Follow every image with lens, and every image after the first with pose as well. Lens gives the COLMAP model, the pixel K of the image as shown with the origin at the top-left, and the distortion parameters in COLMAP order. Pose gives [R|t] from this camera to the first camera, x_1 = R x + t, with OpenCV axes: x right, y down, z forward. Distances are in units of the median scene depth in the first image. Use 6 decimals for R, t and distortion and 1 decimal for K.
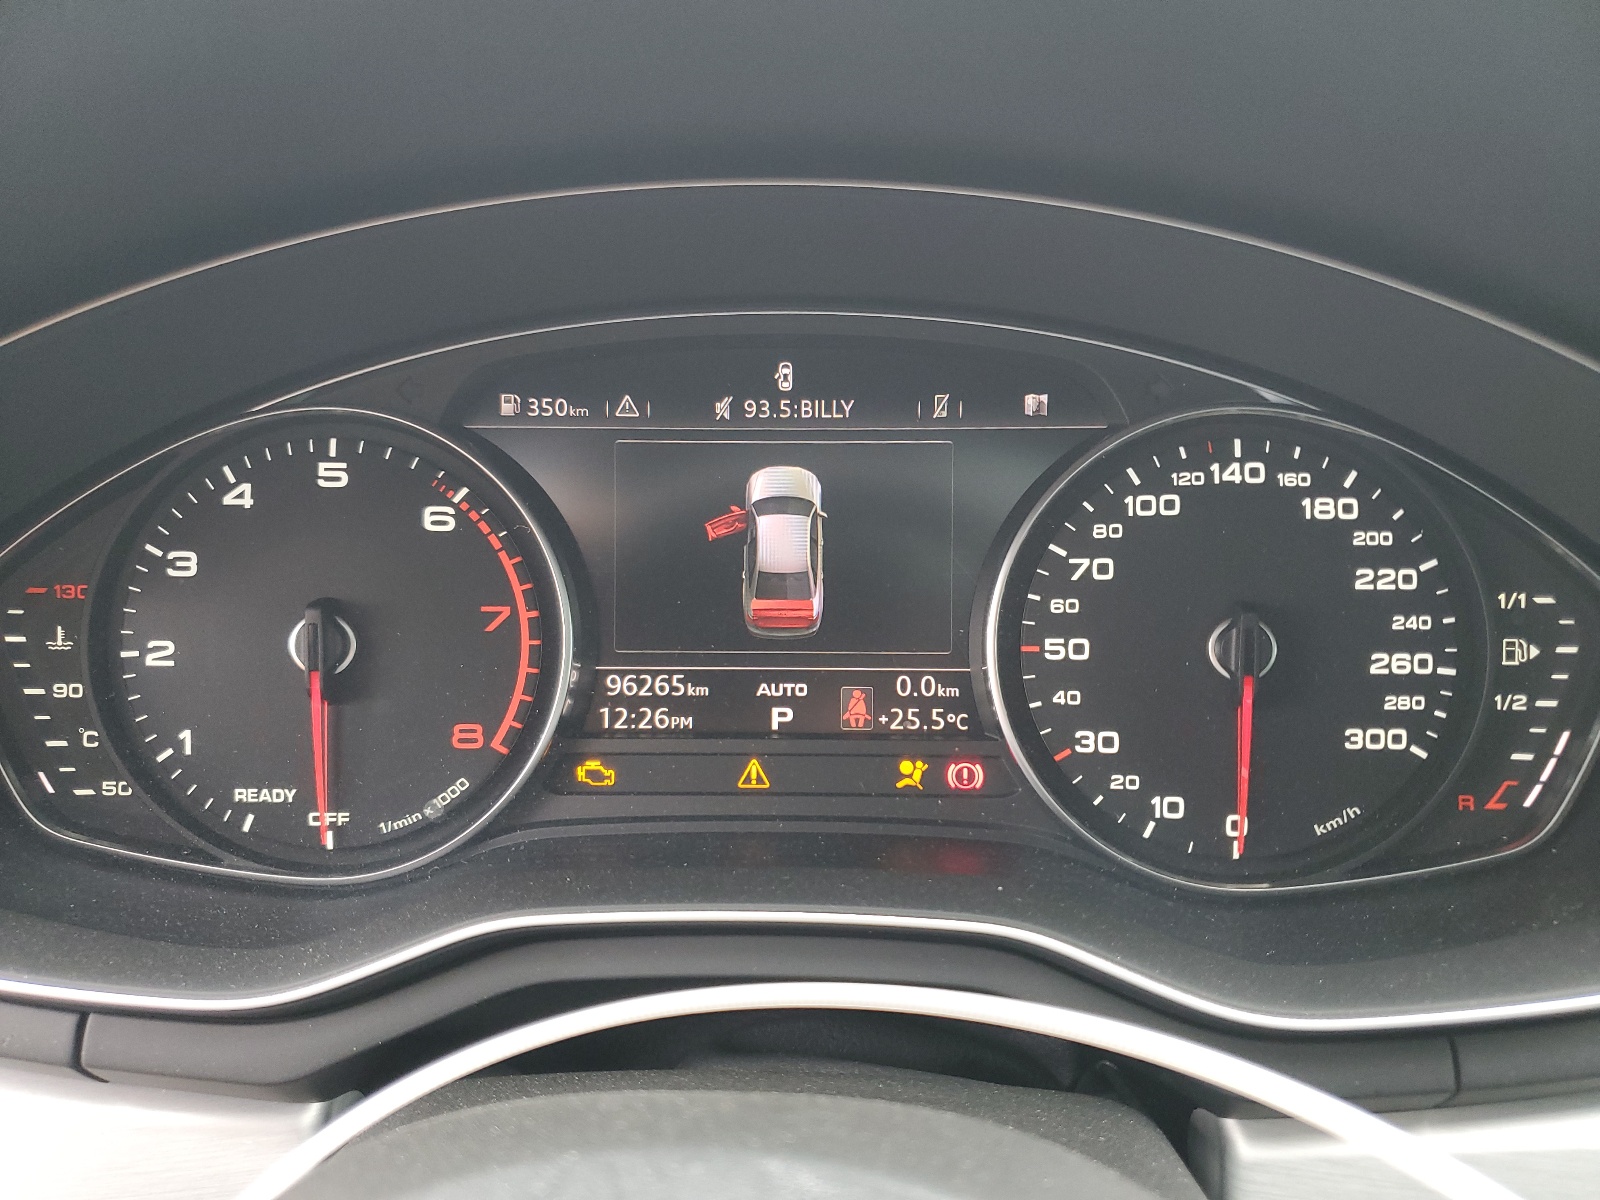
lens RADIAL K [[1210.4, 0, 801.1], [0, 1210.4, 599.8], [0, 0, 1]] dist [0.005642, 0.000079]
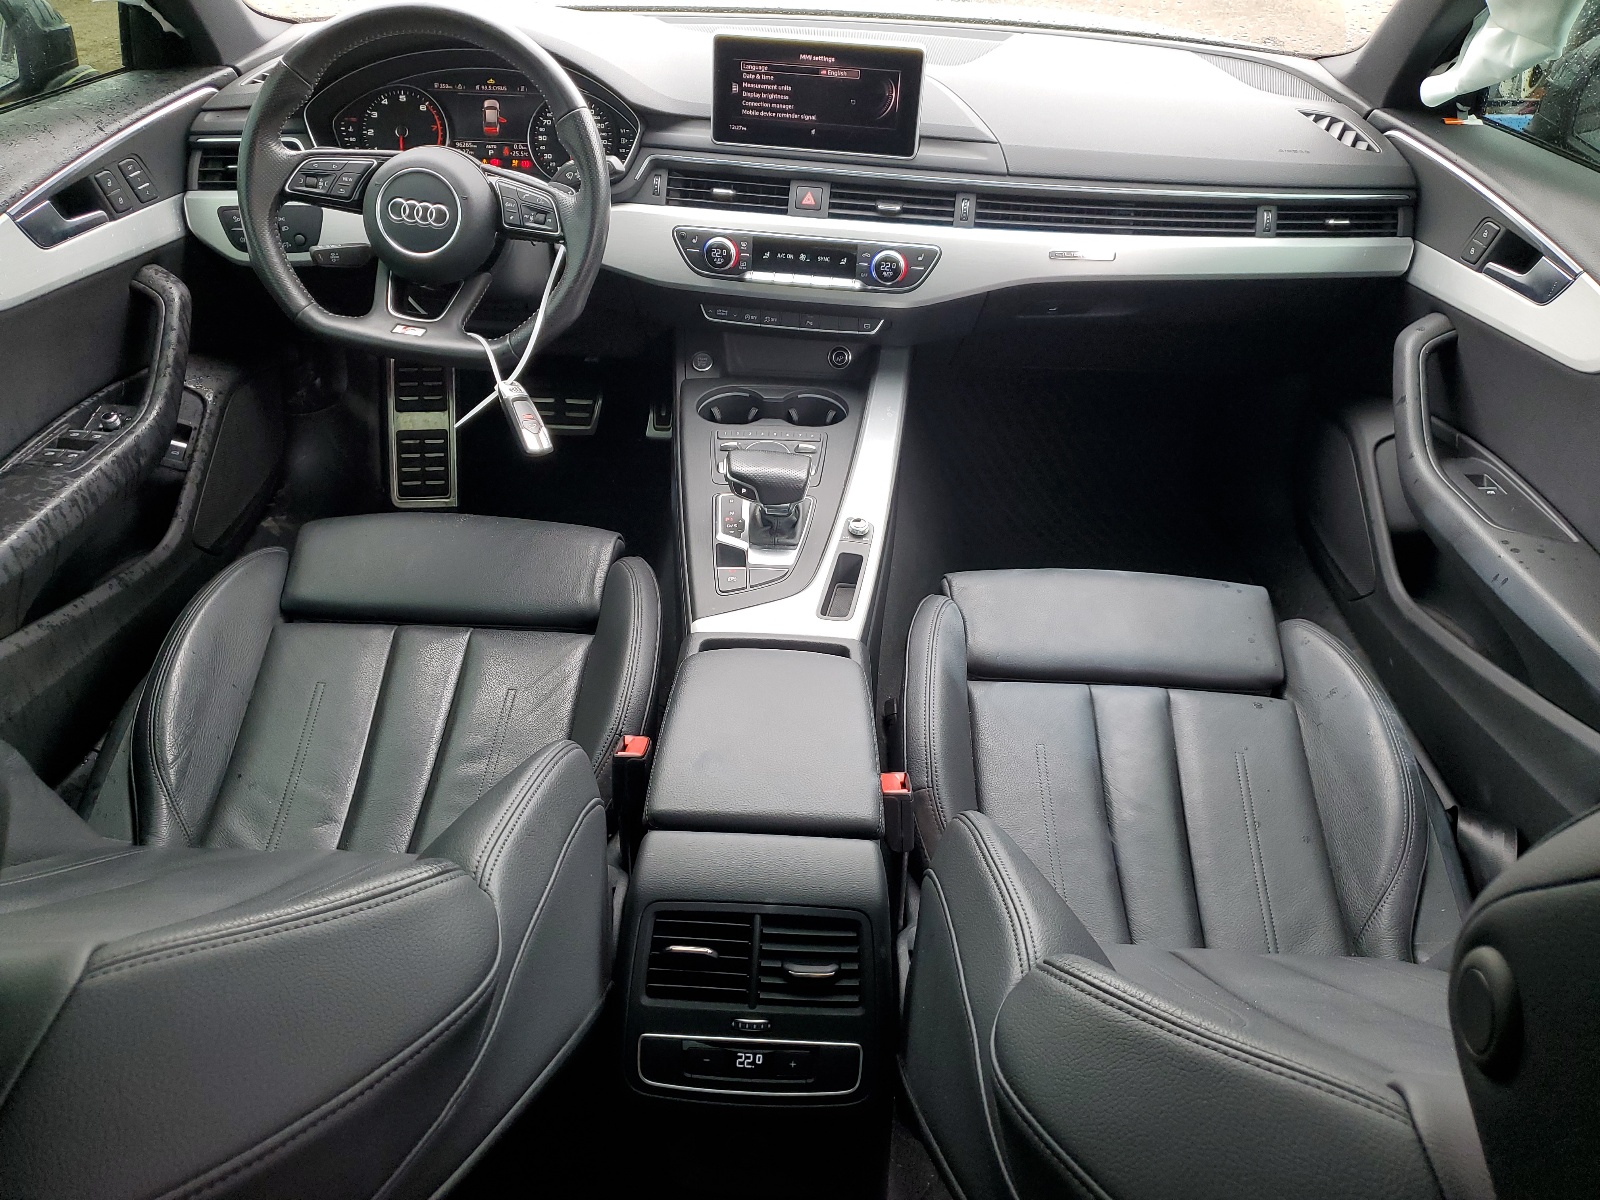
lens RADIAL K [[1217.1, 0, 799.0], [0, 1217.1, 599.8], [0, 0, 1]] dist [-0.045964, -0.002142]
pose [[0.998682, 0.037573, 0.034967, 1.198276], [-0.044296, 0.975083, 0.217375, 0.792047], [-0.025929, -0.218637, 0.975462, -4.491487]]
